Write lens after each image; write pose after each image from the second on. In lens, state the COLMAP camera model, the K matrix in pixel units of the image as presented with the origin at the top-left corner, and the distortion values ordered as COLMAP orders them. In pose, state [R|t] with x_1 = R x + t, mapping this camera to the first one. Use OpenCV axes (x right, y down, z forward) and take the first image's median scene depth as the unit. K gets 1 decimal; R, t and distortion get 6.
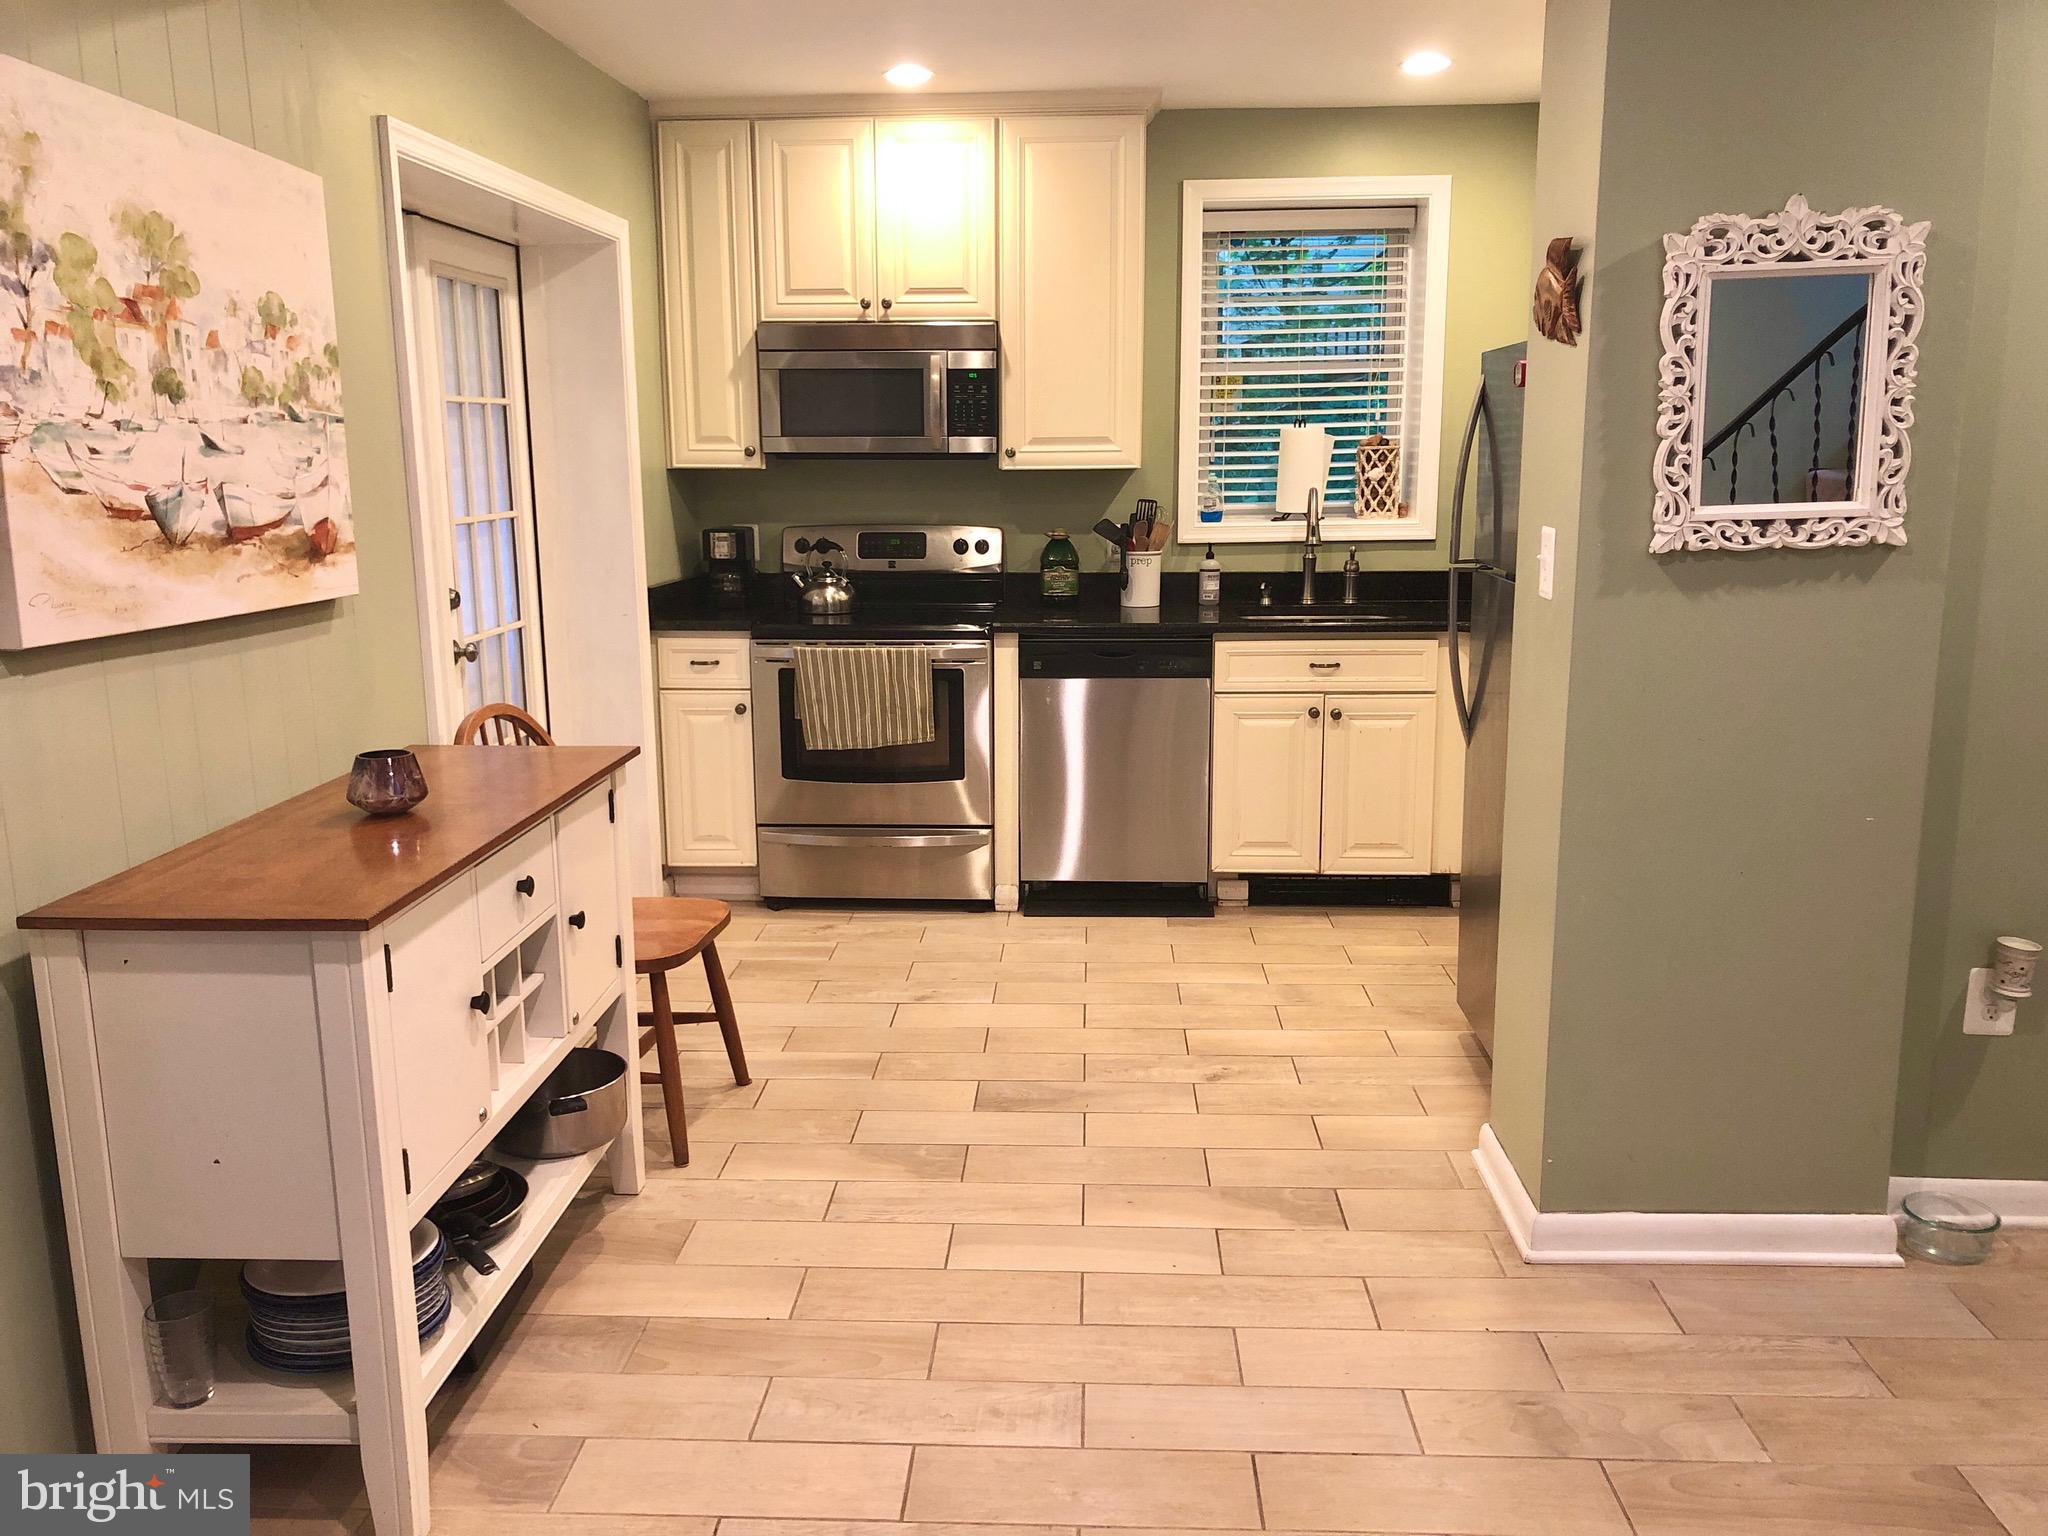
lens RADIAL K [[1678.8, 0, 1011.0], [0, 1678.8, 754.3], [0, 0, 1]] dist [0.079598, -0.102189]
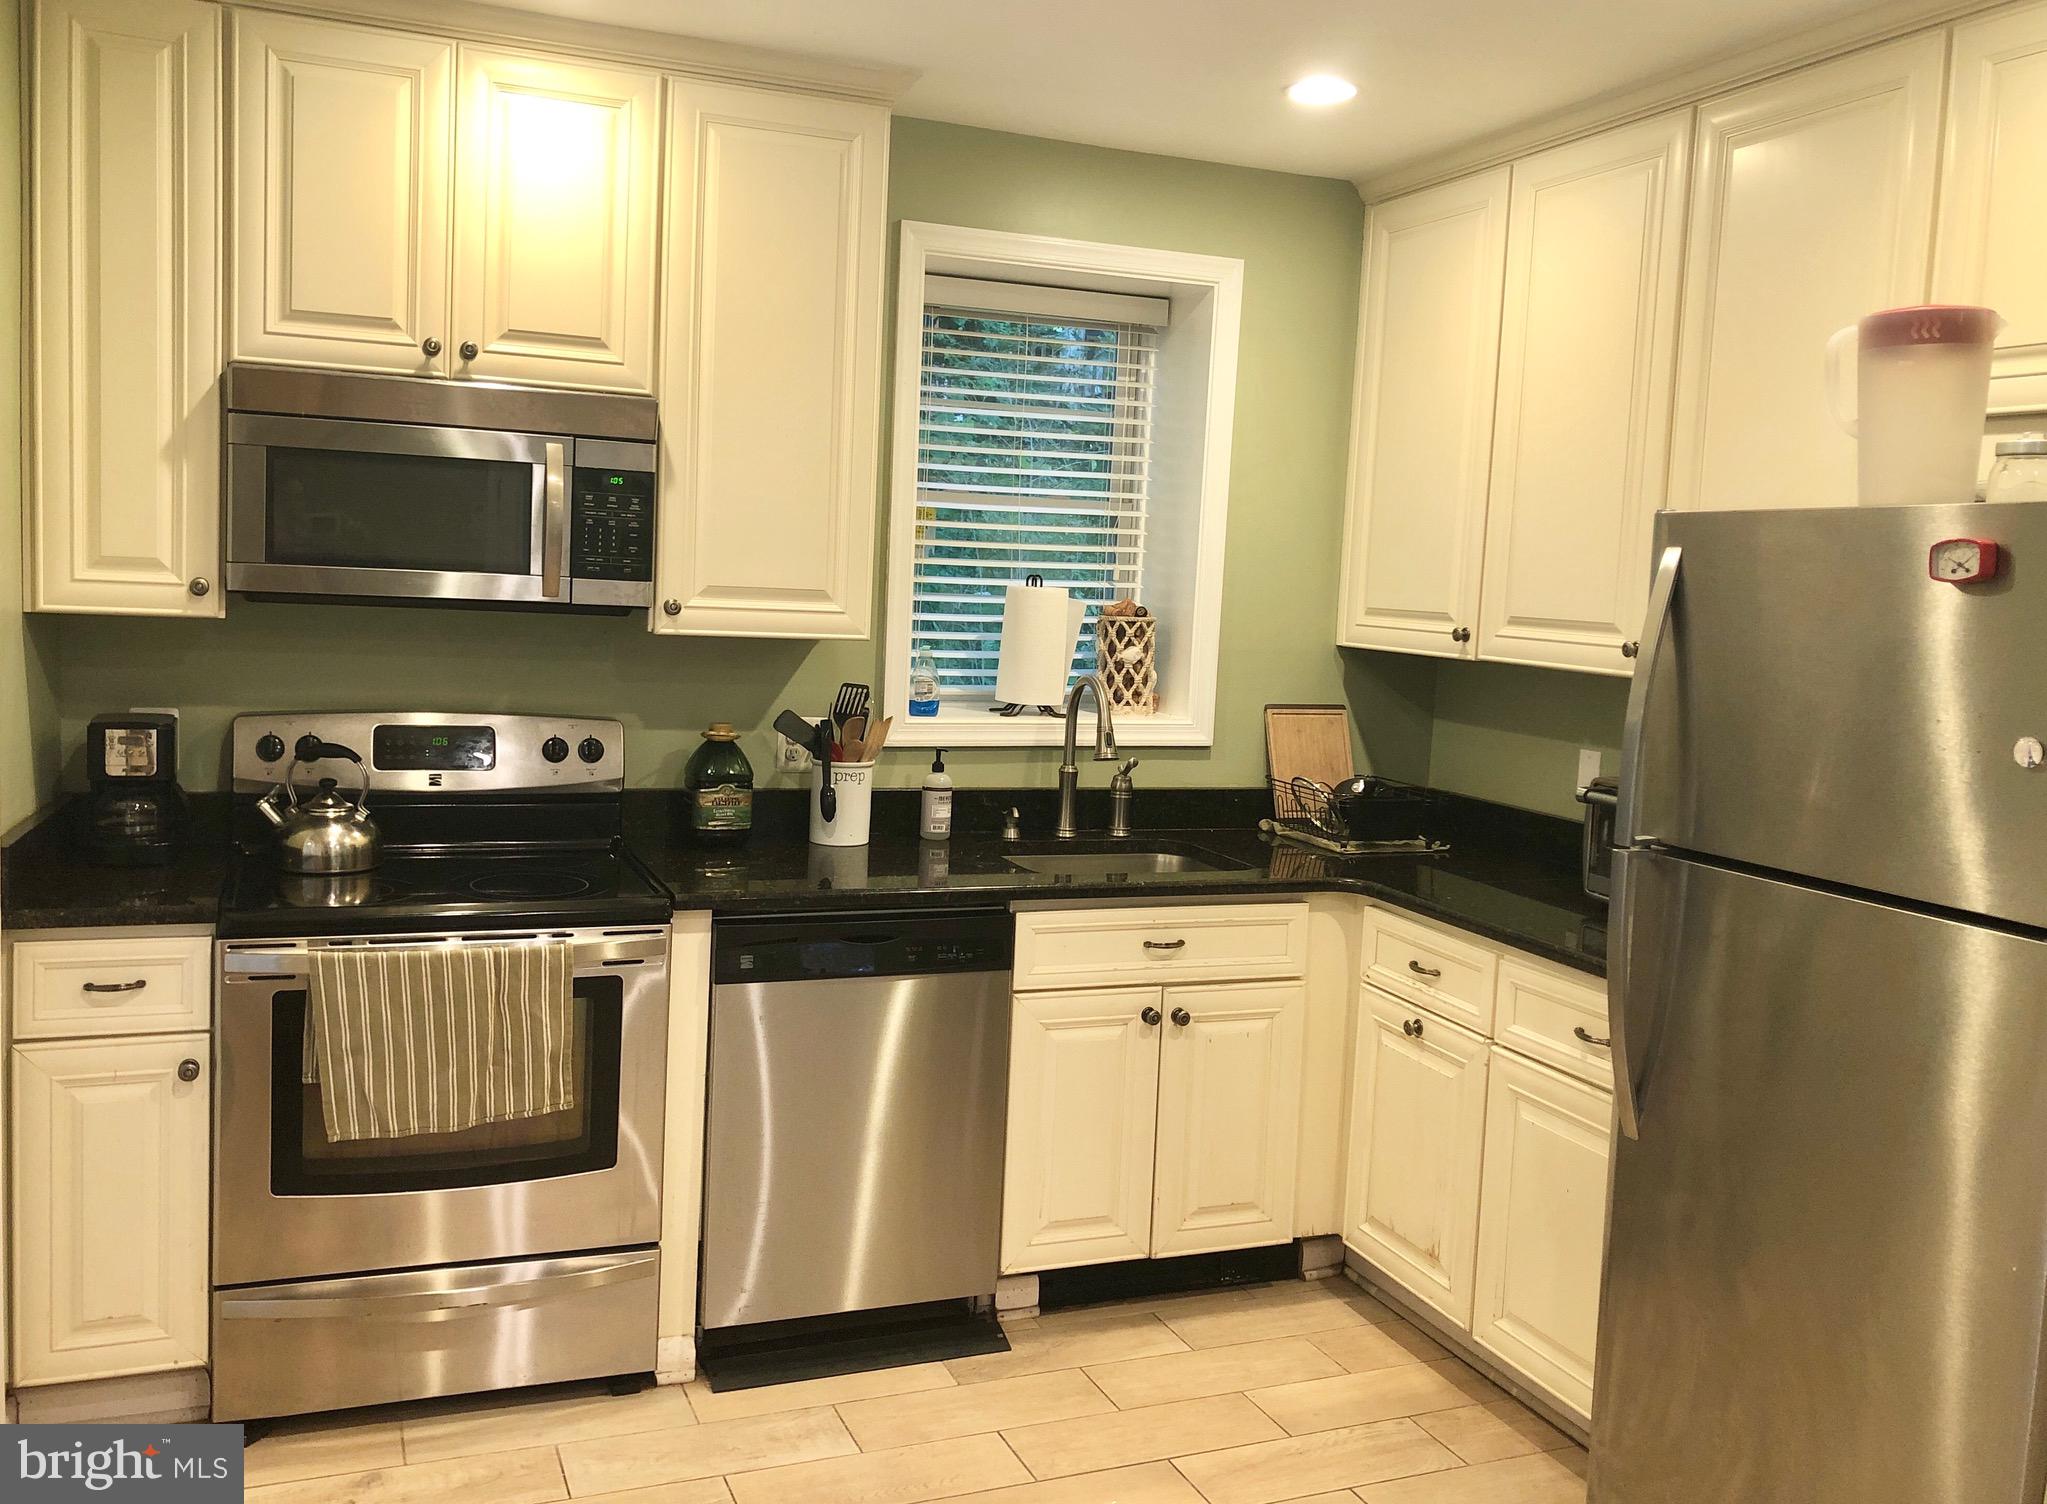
lens RADIAL K [[1766.3, 0, 1026.9], [0, 1766.3, 729.9], [0, 0, 1]] dist [0.011261, 0.003039]
pose [[0.912261, 0.009984, 0.409489, -0.241939], [0.027810, 0.995886, -0.086237, -0.126417], [-0.408665, 0.090059, 0.908230, 0.612688]]
